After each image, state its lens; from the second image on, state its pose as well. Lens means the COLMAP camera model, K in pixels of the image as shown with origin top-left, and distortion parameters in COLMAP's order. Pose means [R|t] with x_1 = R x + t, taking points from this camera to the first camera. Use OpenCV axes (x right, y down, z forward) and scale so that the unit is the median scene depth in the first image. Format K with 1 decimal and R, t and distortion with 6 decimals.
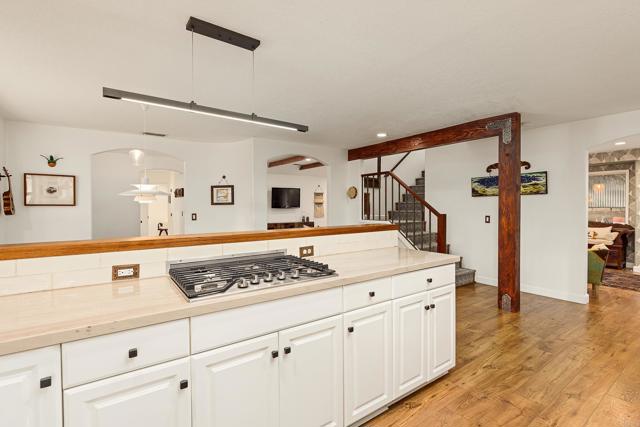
lens RADIAL K [[309.3, 0, 319.0], [0, 309.3, 211.5], [0, 0, 1]] dist [-0.002945, -0.000157]
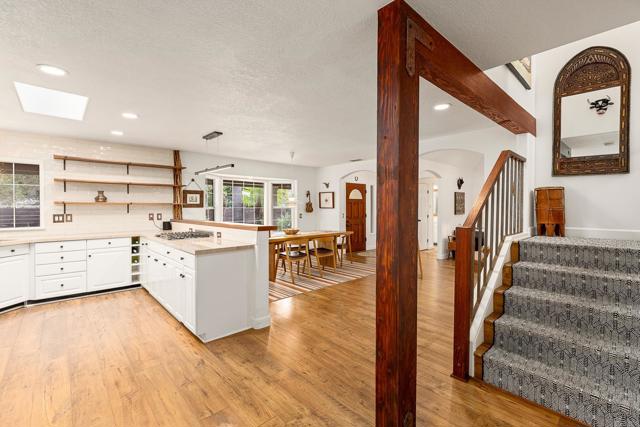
lens RADIAL K [[285.6, 0, 318.8], [0, 285.6, 213.3], [0, 0, 1]] dist [0.000198, 0.000033]
pose [[0.102415, 0.023038, -0.994475, 1.457491], [-0.011970, 0.999688, 0.021926, -0.039270], [0.994670, 0.009659, 0.102659, 1.206188]]
